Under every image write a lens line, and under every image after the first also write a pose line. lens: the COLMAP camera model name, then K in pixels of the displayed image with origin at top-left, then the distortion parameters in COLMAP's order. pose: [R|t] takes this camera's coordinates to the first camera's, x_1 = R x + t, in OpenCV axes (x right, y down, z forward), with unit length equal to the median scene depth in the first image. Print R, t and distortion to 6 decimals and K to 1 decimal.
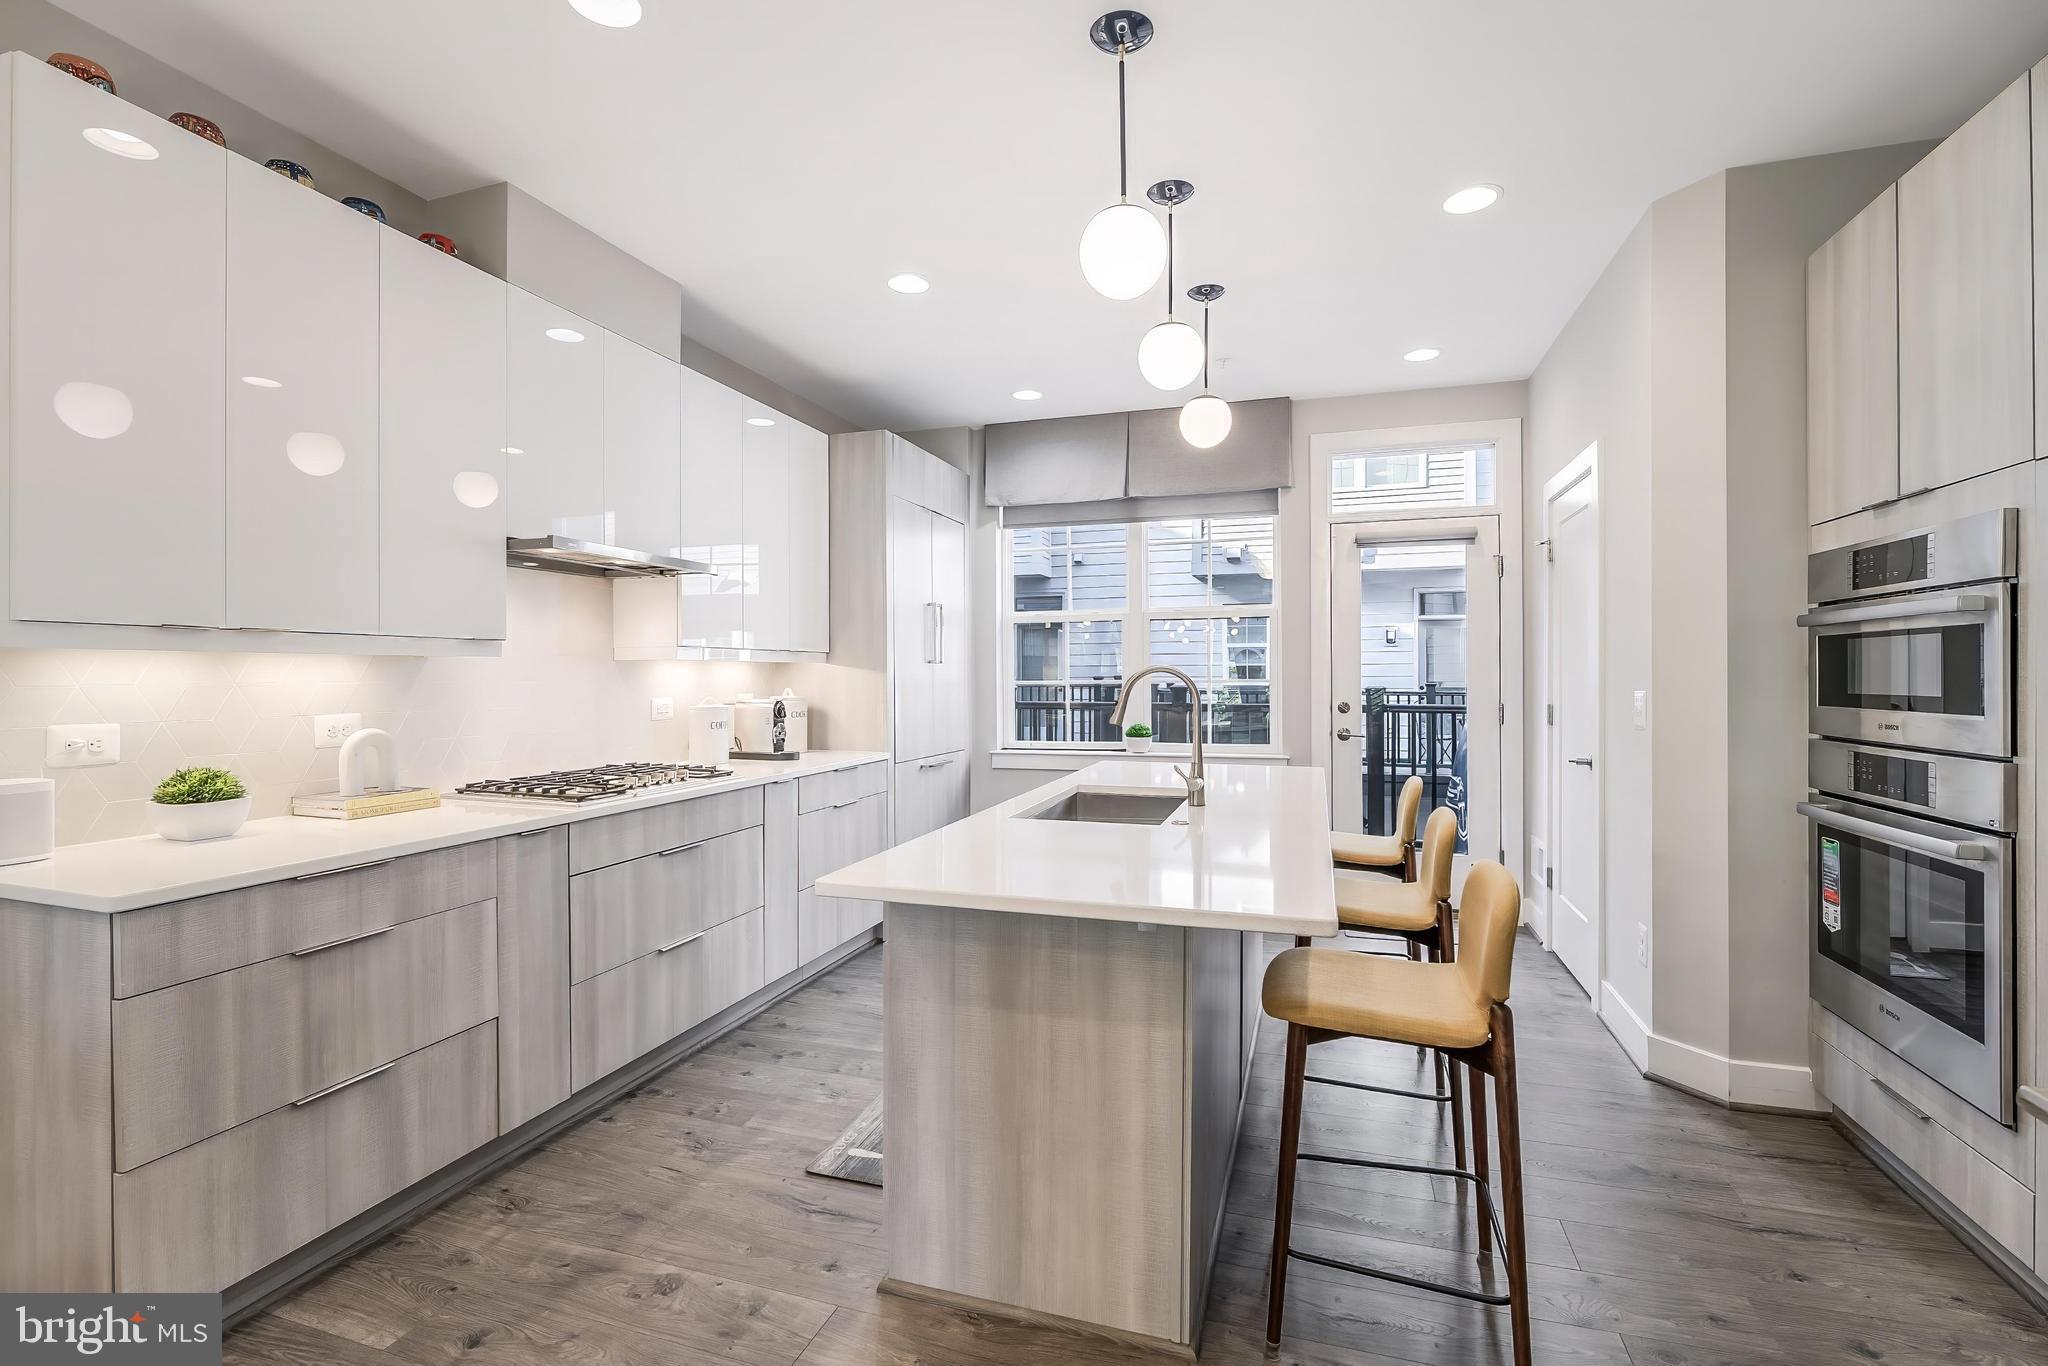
lens RADIAL K [[902.9, 0, 1032.6], [0, 902.9, 676.7], [0, 0, 1]] dist [-0.006698, -0.001181]
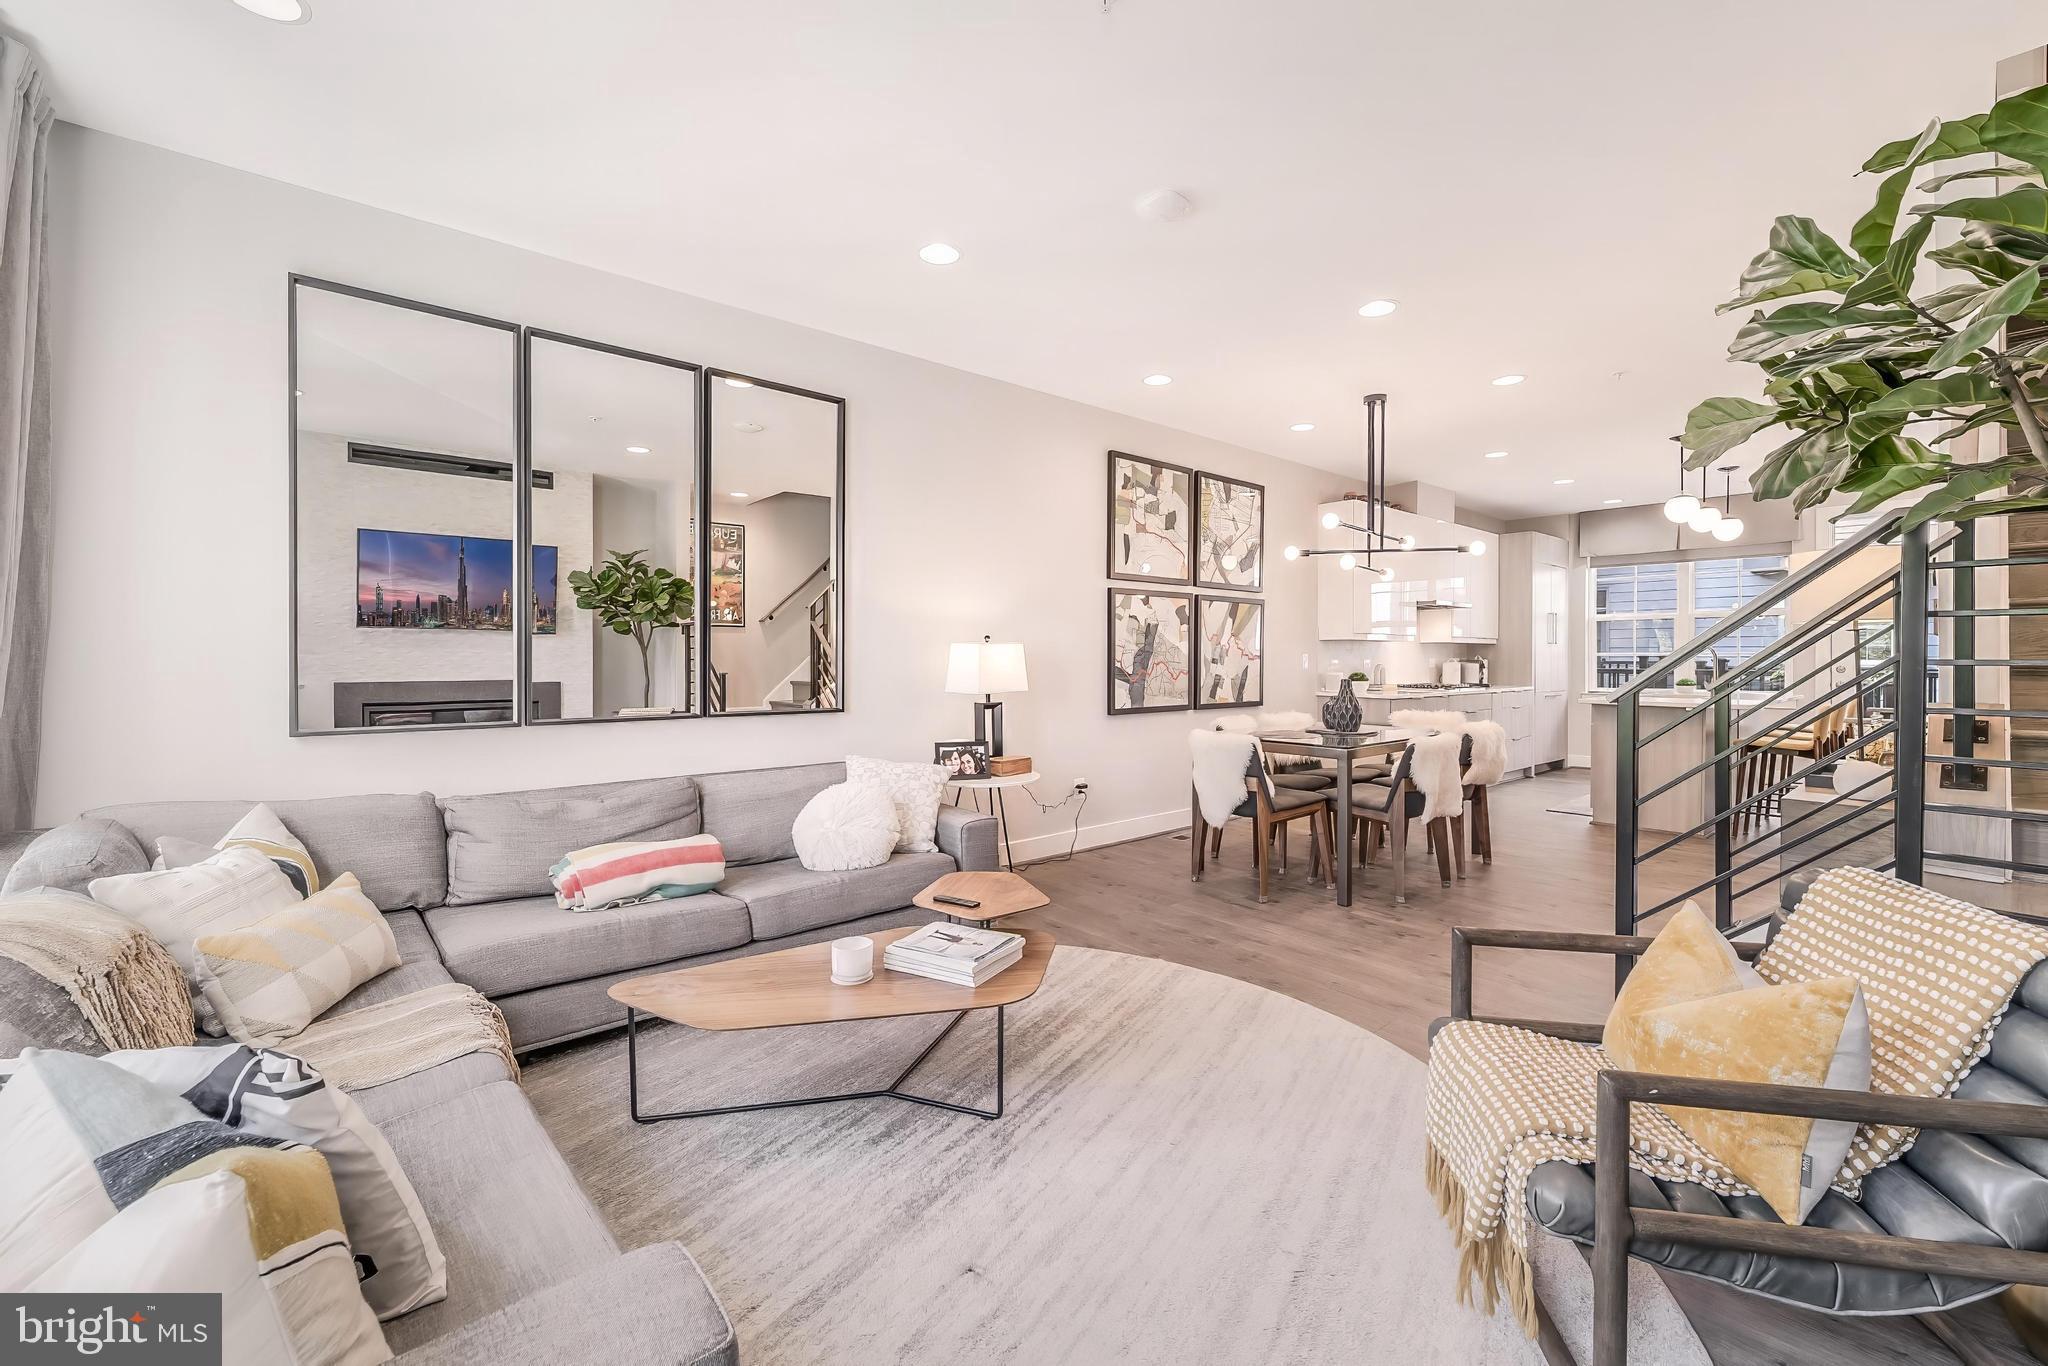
lens RADIAL K [[829.8, 0, 1026.8], [0, 829.8, 667.0], [0, 0, 1]] dist [-0.001621, -0.000246]
pose [[0.851055, 0.009368, -0.524993, -0.247708], [-0.005439, 0.999944, 0.009026, 0.046416], [0.525049, -0.004826, 0.851059, -2.035801]]
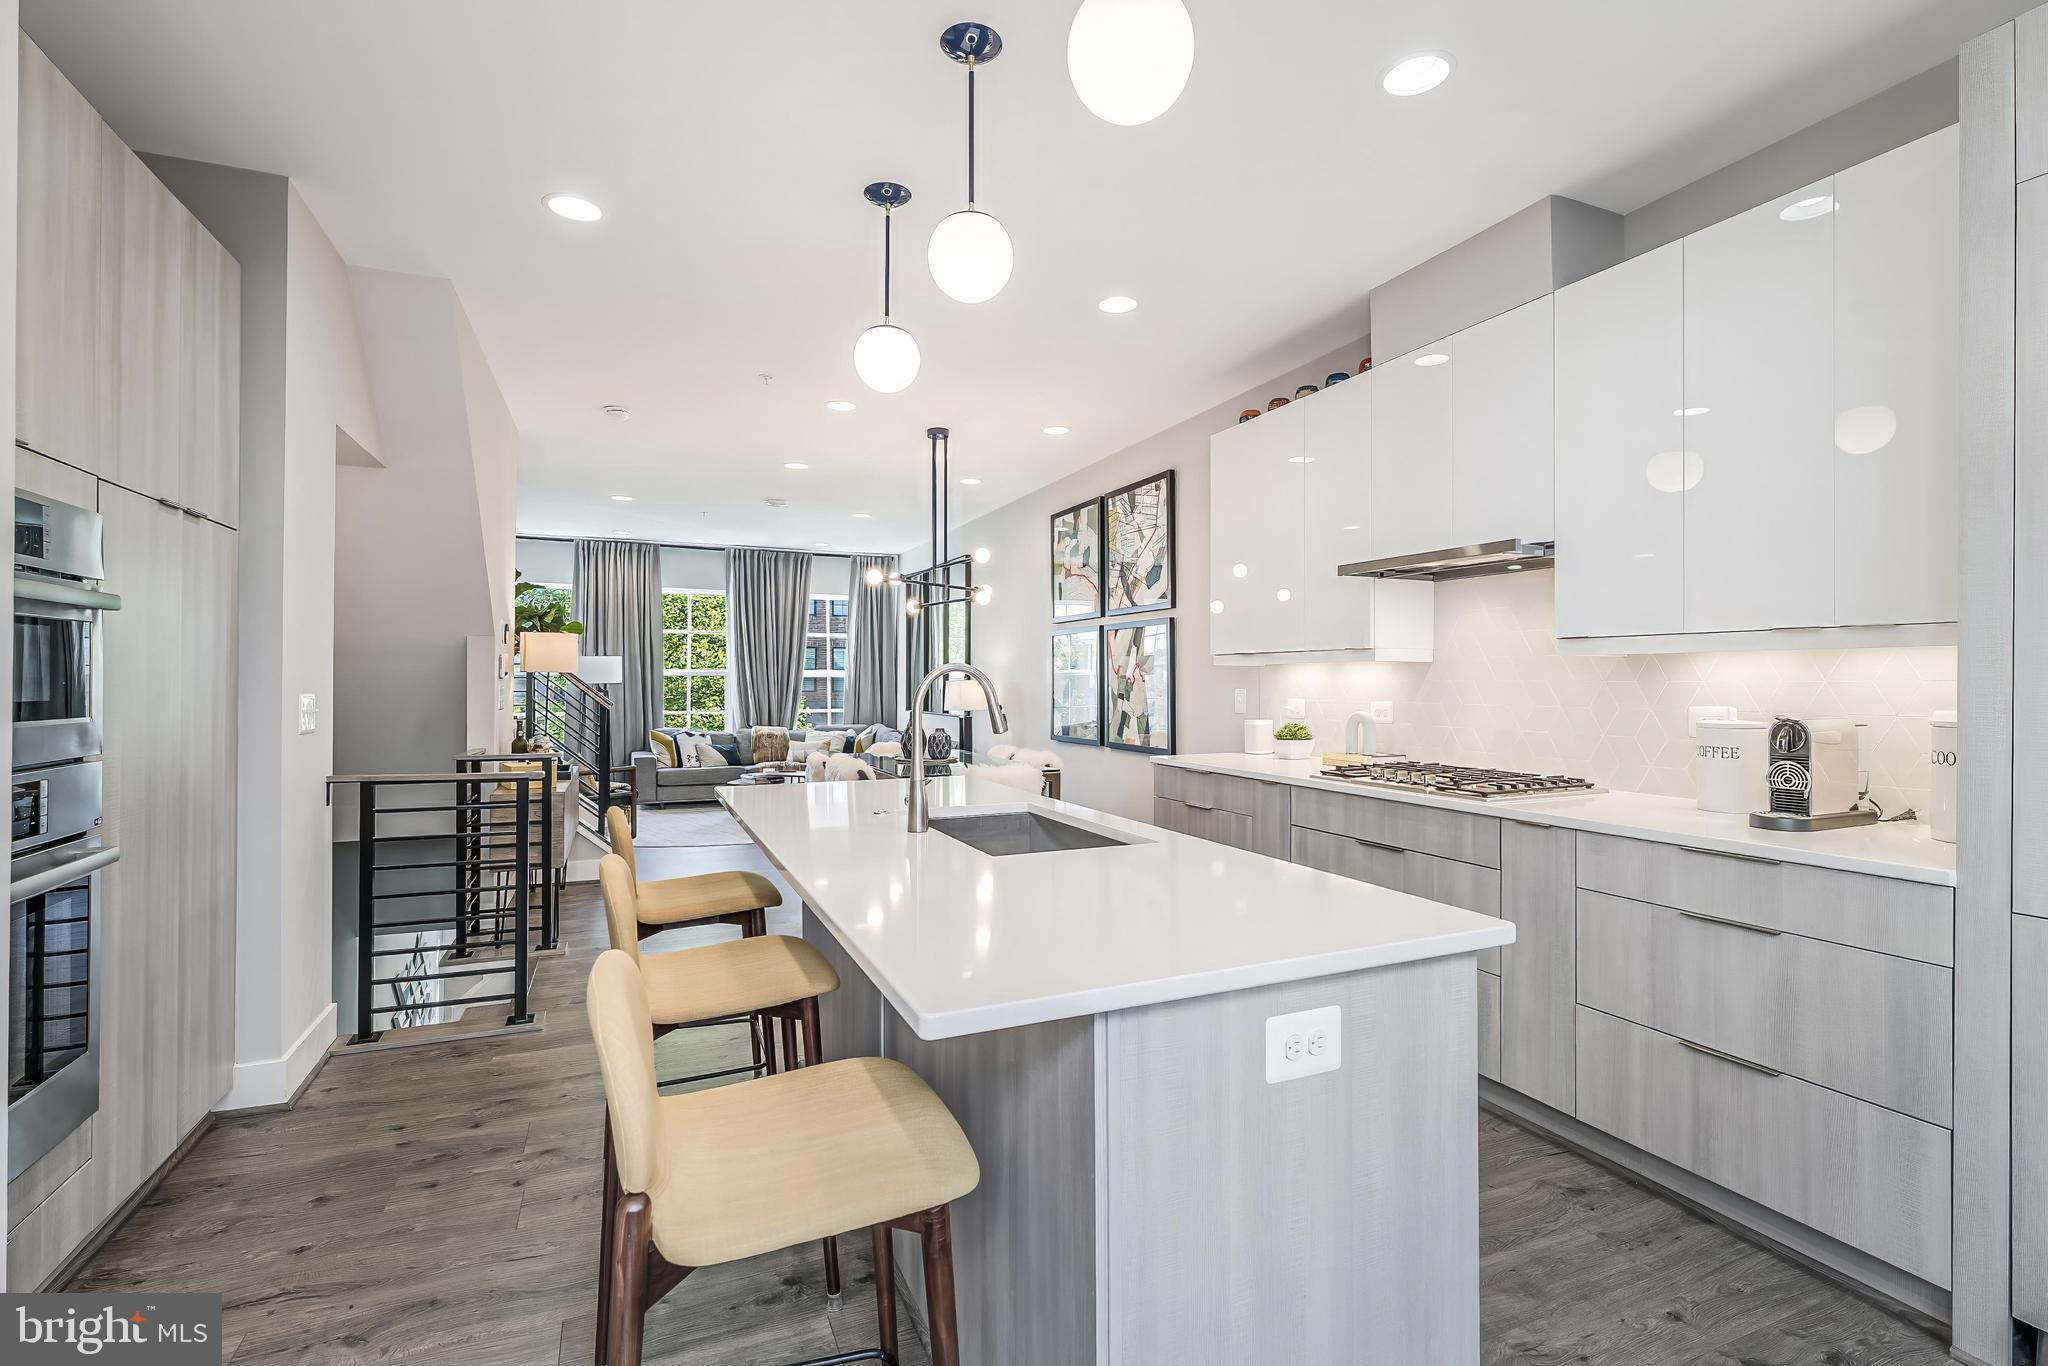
lens RADIAL K [[952.4, 0, 1037.8], [0, 952.4, 678.2], [0, 0, 1]] dist [-0.007330, -0.001079]
pose [[-0.750319, 0.001400, -0.661075, 0.682545], [-0.000434, 0.999997, 0.002610, -0.000866], [0.661076, 0.002245, -0.750315, 1.736265]]
